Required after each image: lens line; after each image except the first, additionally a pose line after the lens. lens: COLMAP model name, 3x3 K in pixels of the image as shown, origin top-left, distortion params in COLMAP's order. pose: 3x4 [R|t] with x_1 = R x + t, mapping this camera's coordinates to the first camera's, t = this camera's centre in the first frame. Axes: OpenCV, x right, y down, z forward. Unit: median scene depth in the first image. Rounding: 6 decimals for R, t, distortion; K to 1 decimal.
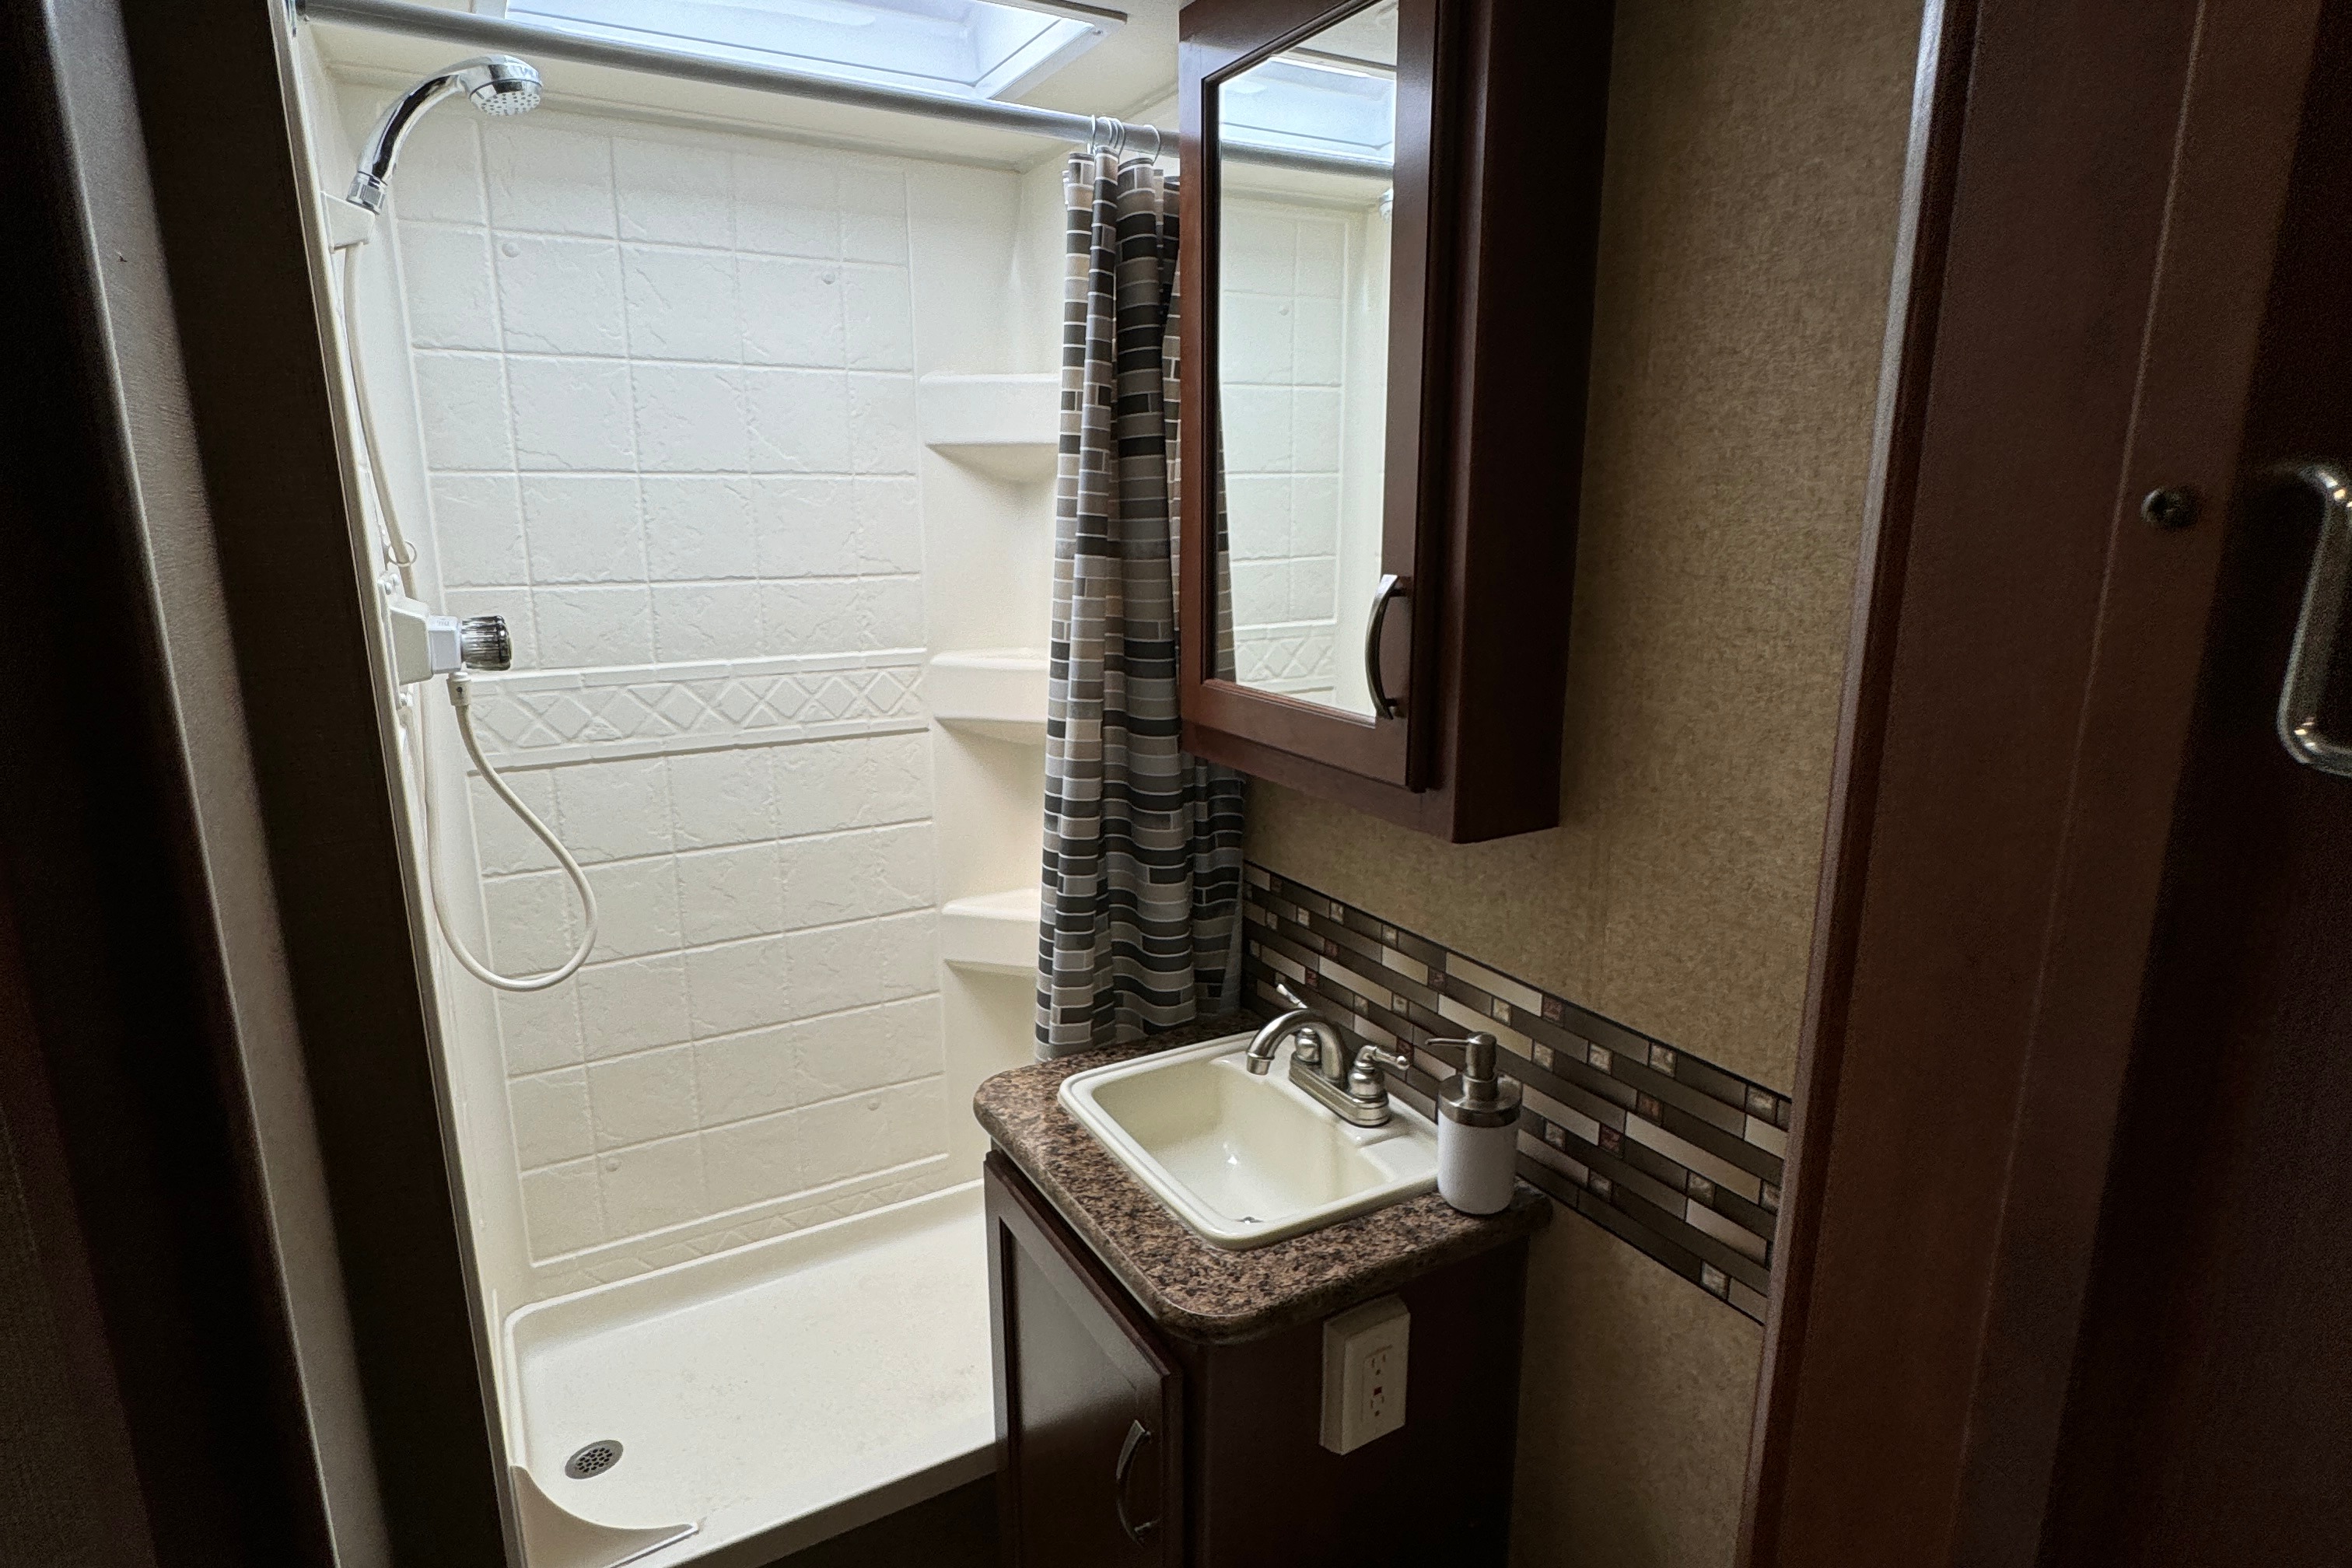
lens RADIAL K [[1242.6, 0, 1176.0], [0, 1242.6, 784.0], [0, 0, 1]] dist [-0.002853, -0.000217]
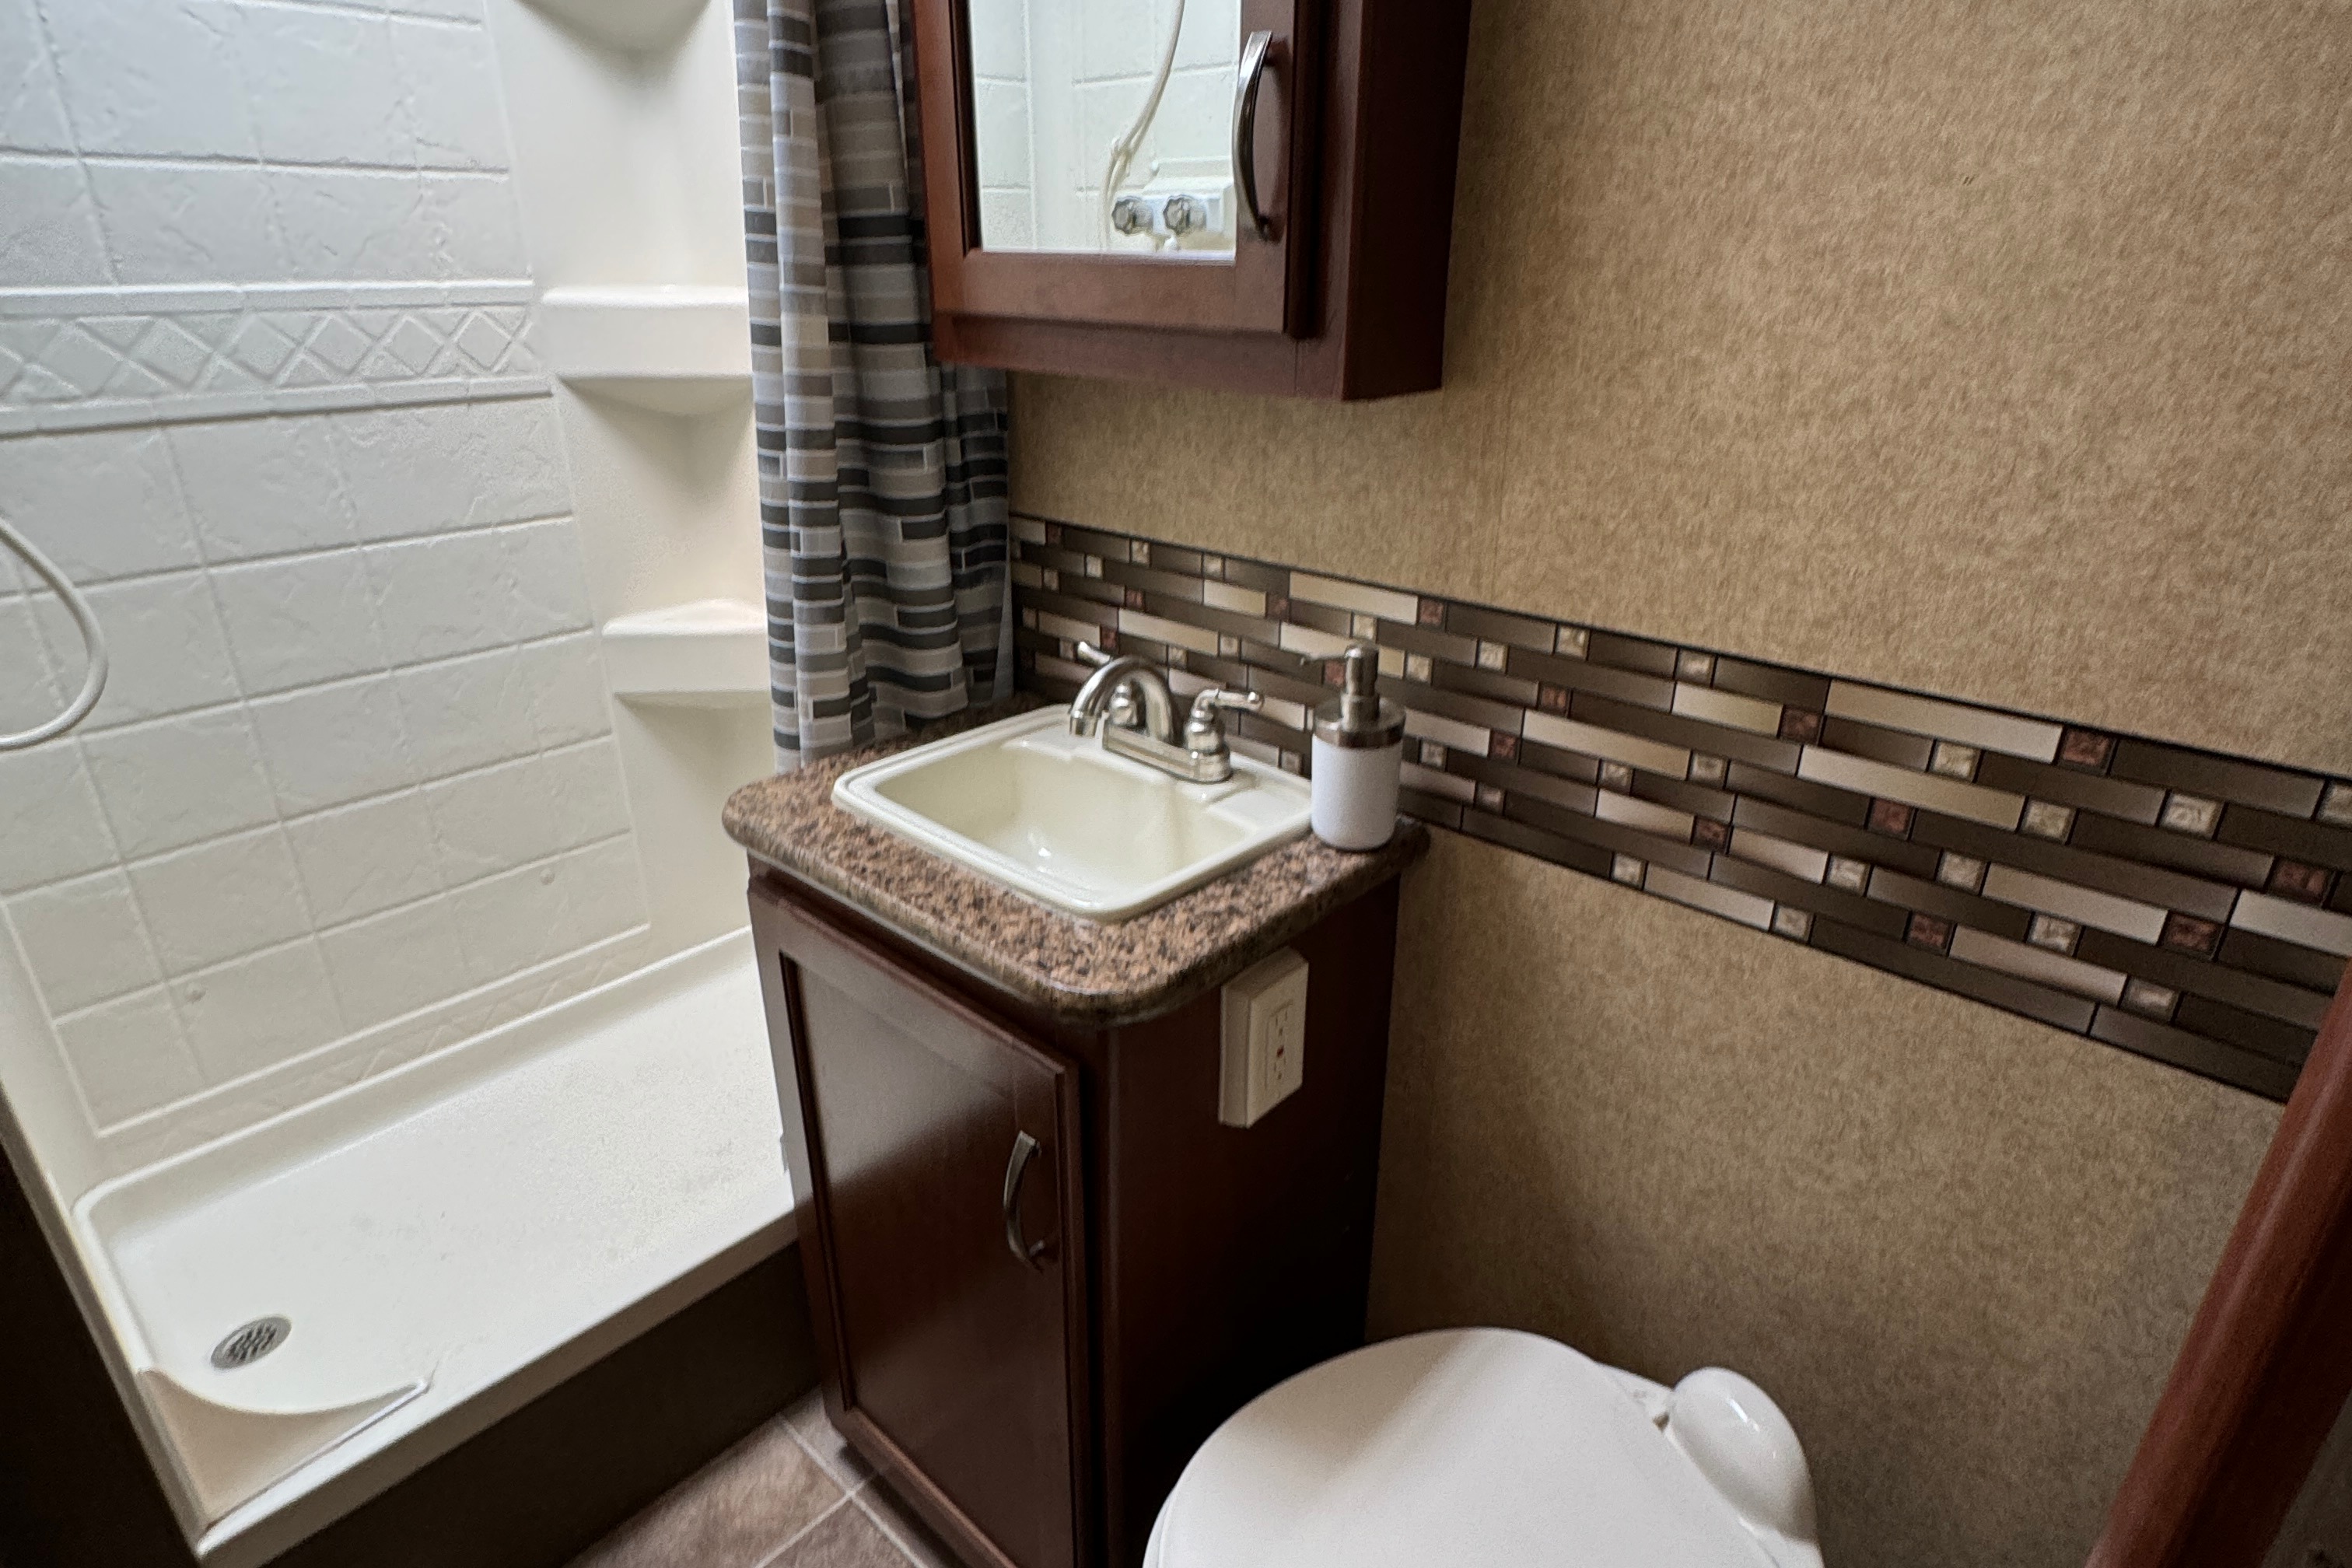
lens RADIAL K [[1254.2, 0, 1171.4], [0, 1254.2, 781.4], [0, 0, 1]] dist [-0.002613, -0.000677]
pose [[0.953495, -0.115776, 0.278288, -0.118191], [0.063833, 0.979908, 0.188960, 0.106644], [-0.294573, -0.162409, 0.941727, 0.178870]]
